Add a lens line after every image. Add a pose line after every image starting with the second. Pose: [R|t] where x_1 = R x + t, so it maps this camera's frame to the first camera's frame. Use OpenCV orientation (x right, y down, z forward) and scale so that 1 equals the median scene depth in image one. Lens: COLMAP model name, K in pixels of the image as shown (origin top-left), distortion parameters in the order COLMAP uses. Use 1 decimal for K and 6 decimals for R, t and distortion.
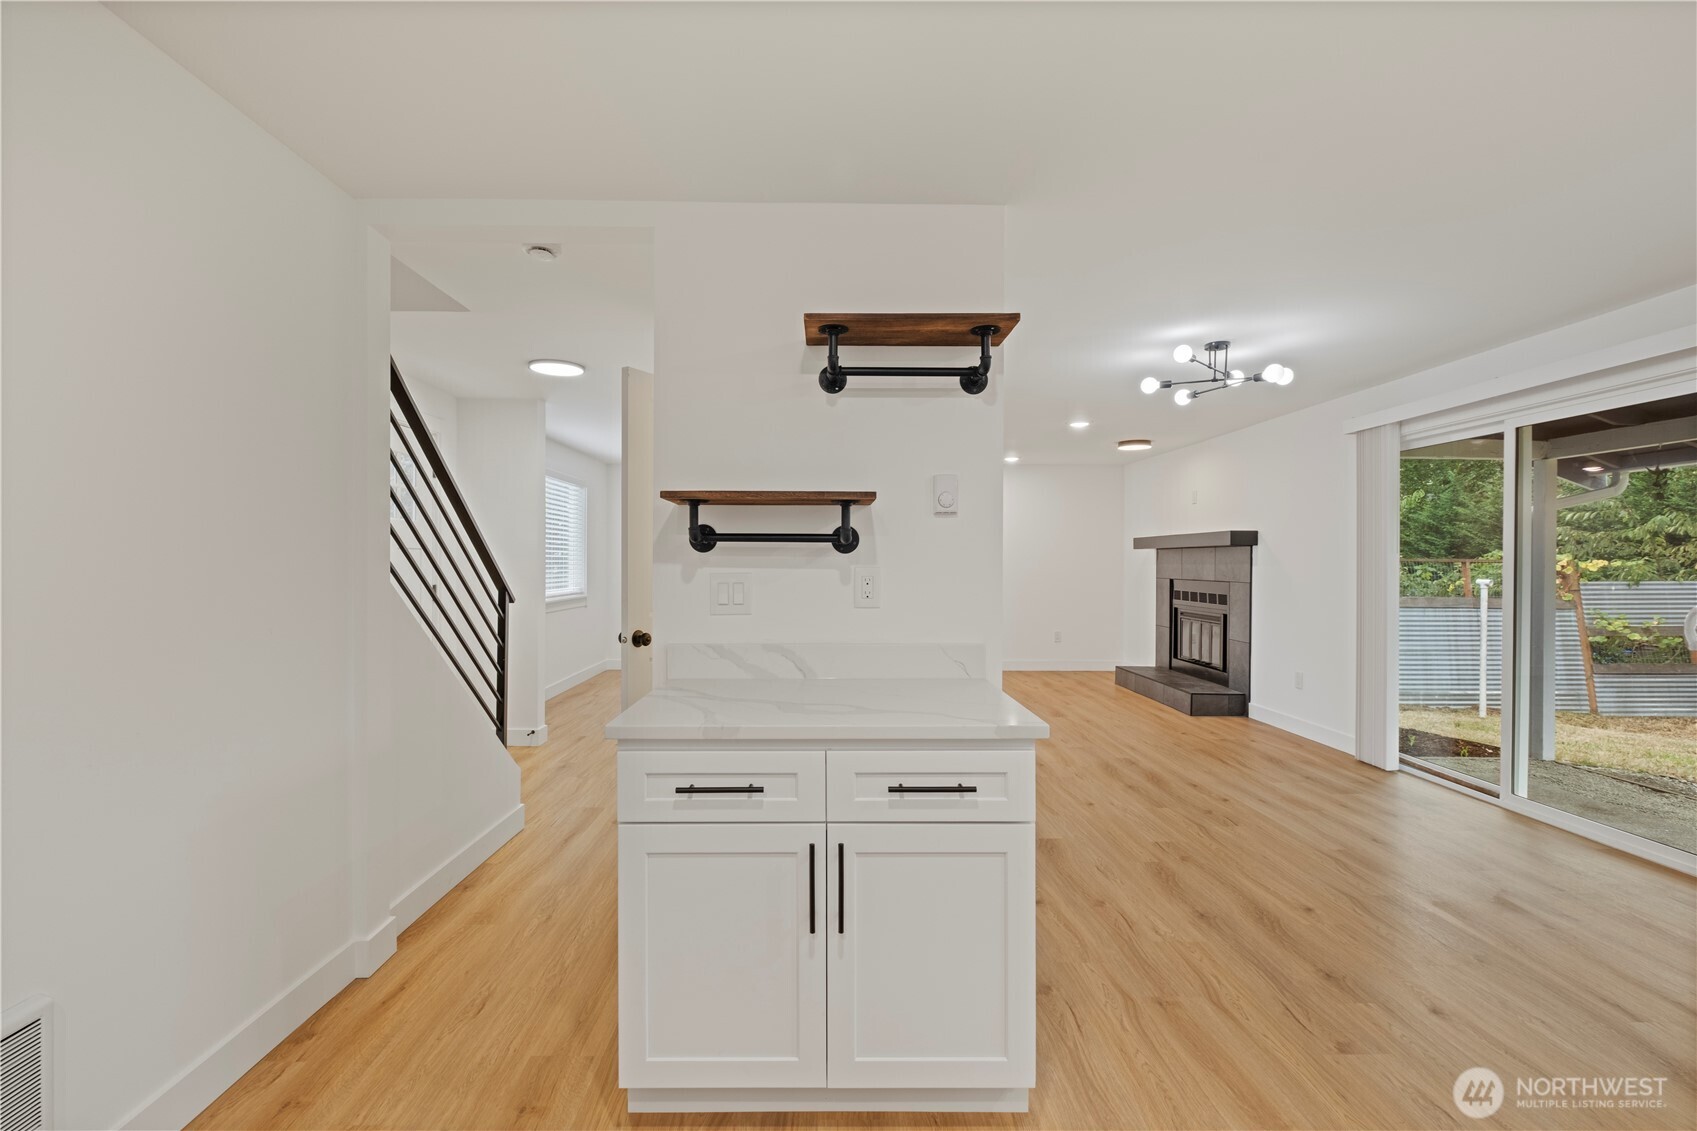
lens RADIAL K [[739.0, 0, 833.5], [0, 739.0, 561.6], [0, 0, 1]] dist [-0.001349, -0.004396]
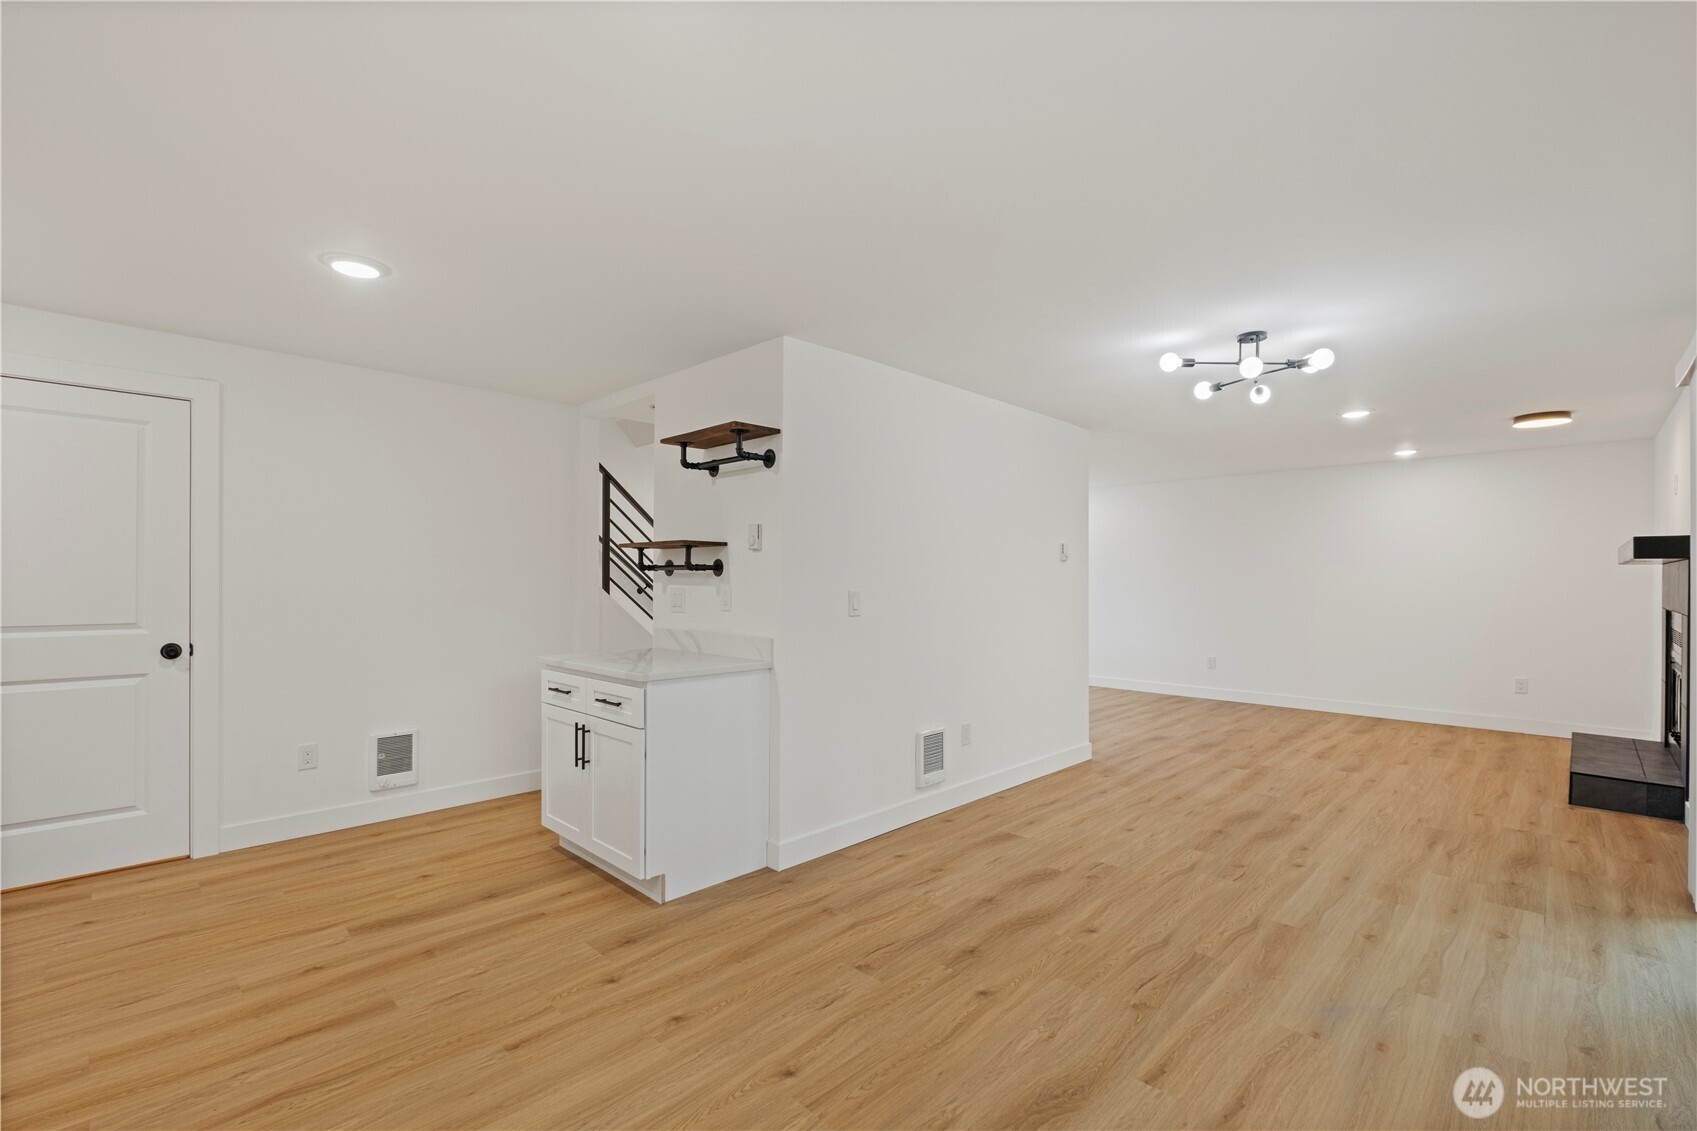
lens RADIAL K [[739.0, 0, 852.4], [0, 739.0, 578.9], [0, 0, 1]] dist [-0.001349, -0.004396]
pose [[0.709369, -0.000964, -0.704836, 1.200770], [-0.002192, 0.999991, -0.003573, -0.001256], [0.704833, 0.004079, 0.709361, 0.063534]]
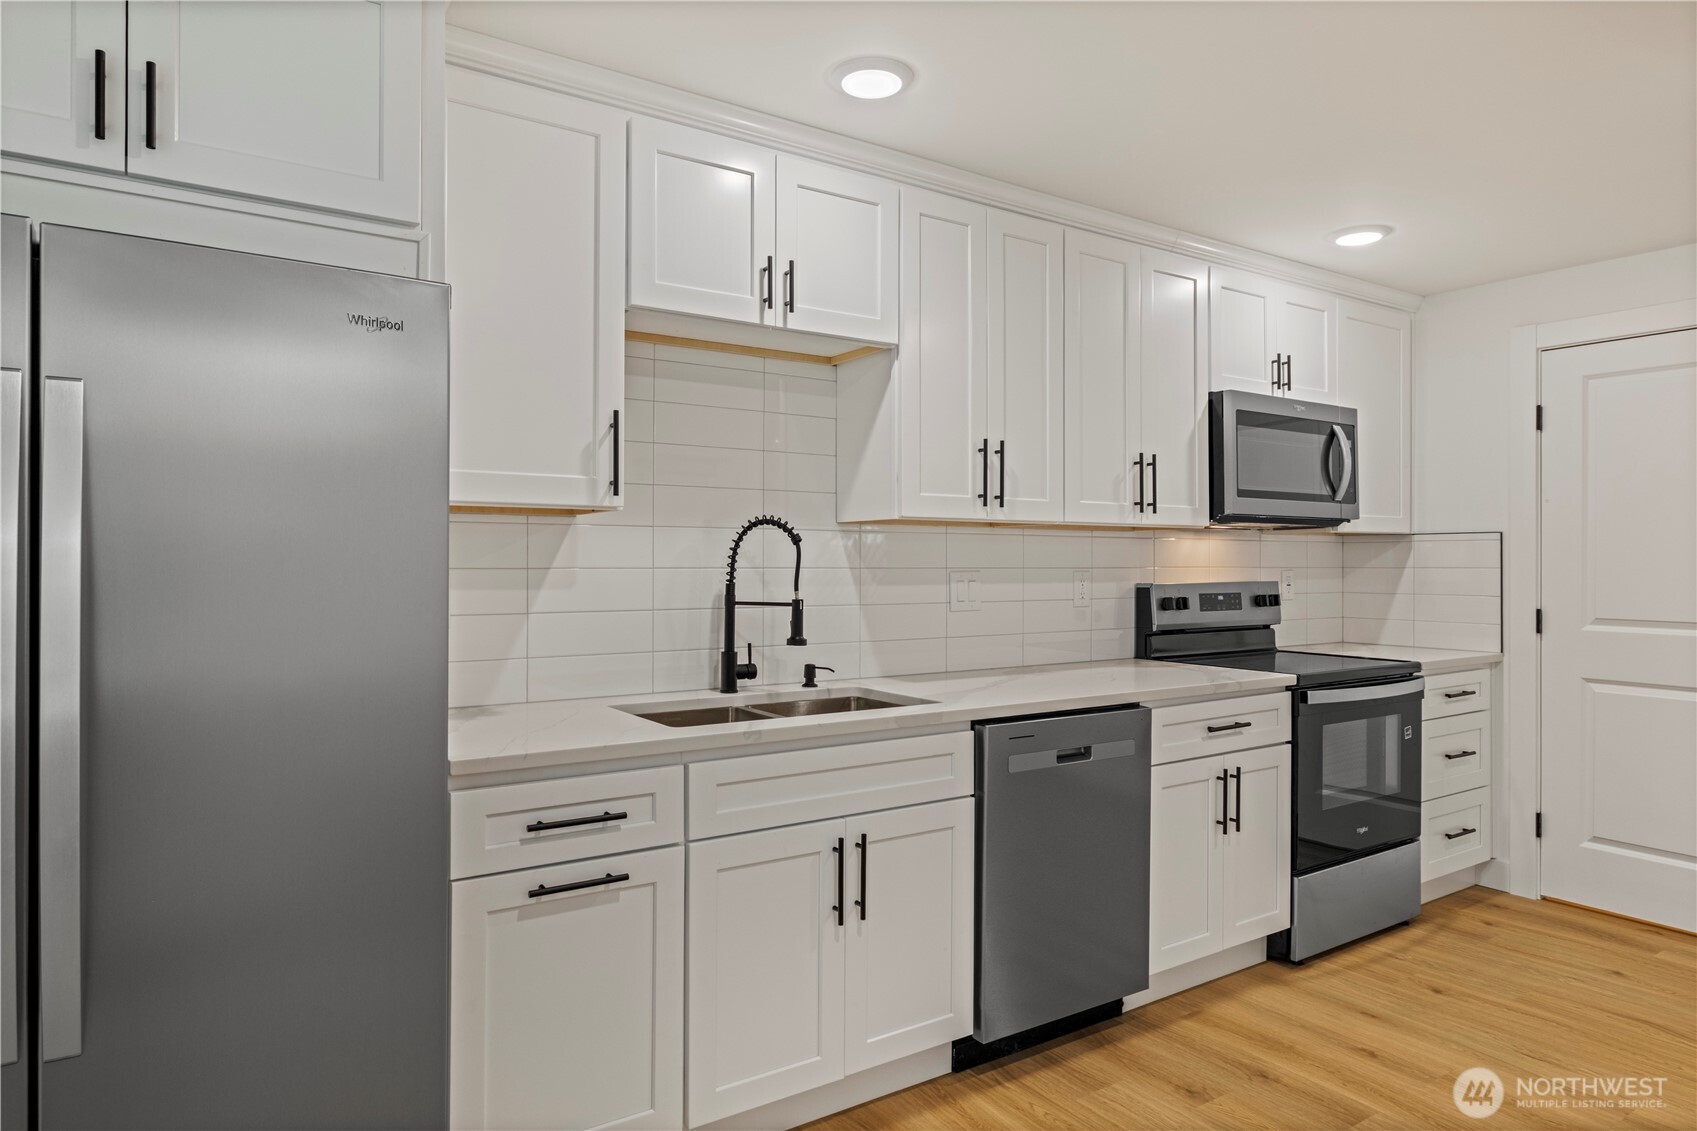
lens RADIAL K [[1034.3, 0, 827.1], [0, 1034.3, 558.5], [0, 0, 1]] dist [-0.002435, 0.001593]
pose [[-0.838616, -0.005211, -0.544698, 1.167276], [-0.005982, 0.999982, -0.000357, -0.005320], [0.544690, 0.002959, -0.838632, 0.568391]]
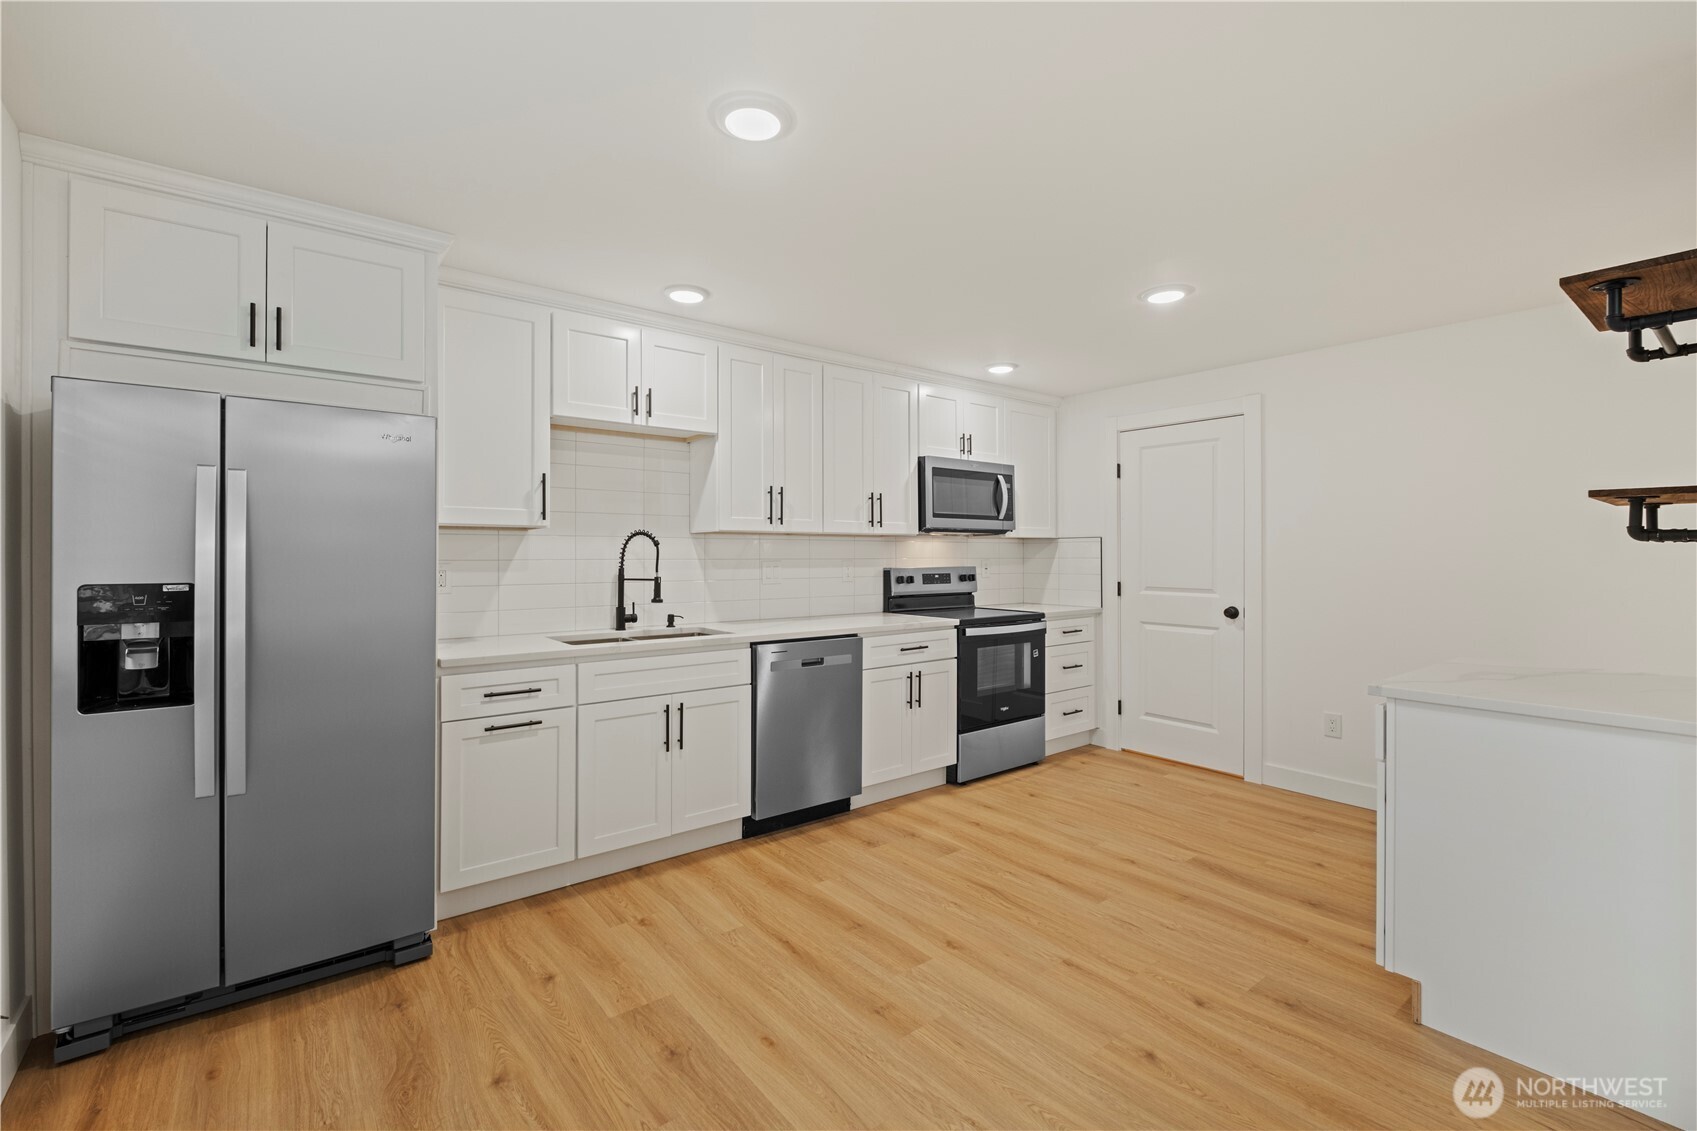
lens RADIAL K [[739.0, 0, 826.8], [0, 739.0, 553.4], [0, 0, 1]] dist [-0.001349, -0.004396]
pose [[-0.805162, -0.002707, -0.593049, 1.165696], [-0.001626, 0.999996, -0.002357, -0.003913], [0.593053, -0.000933, -0.805163, 0.933257]]
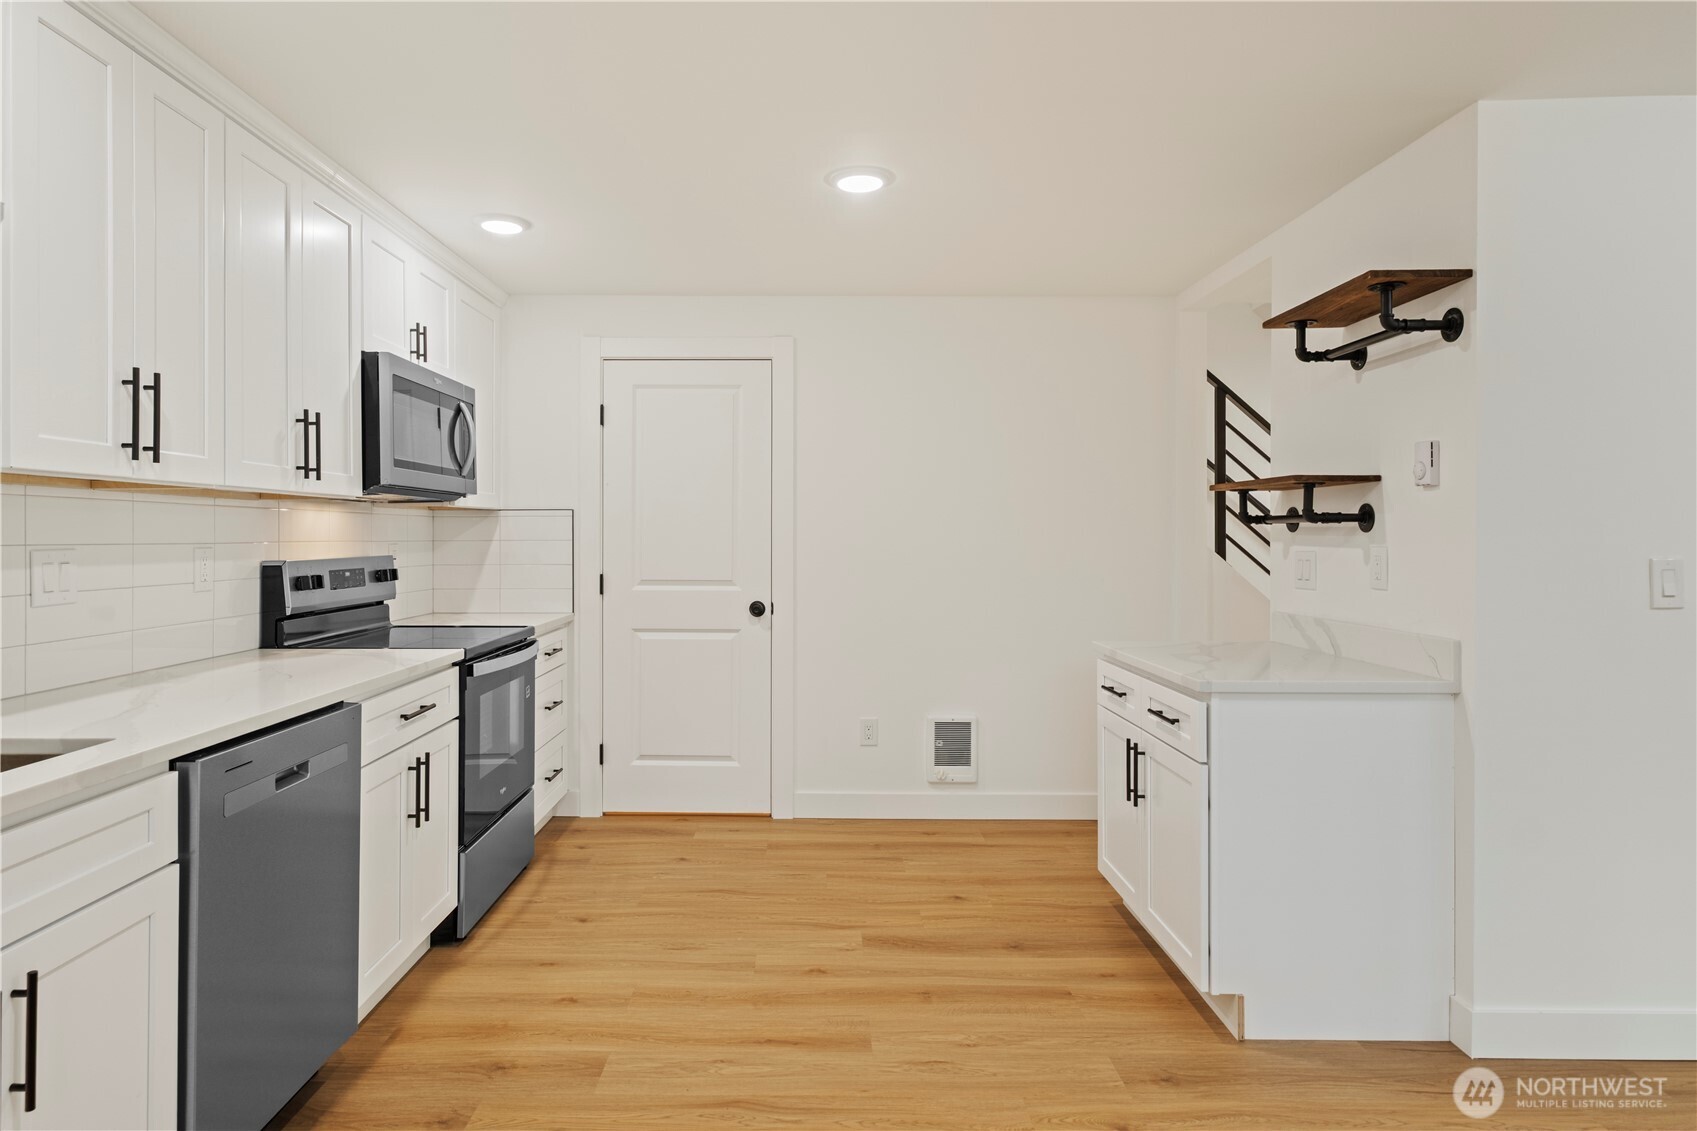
lens RADIAL K [[971.9, 0, 802.9], [0, 971.9, 533.1], [0, 0, 1]] dist [0.004952, -0.001606]
pose [[-0.023134, -0.005007, -0.999720, 1.169753], [-0.001687, 0.999986, -0.004970, -0.002423], [0.999731, 0.001571, -0.023142, 0.257160]]
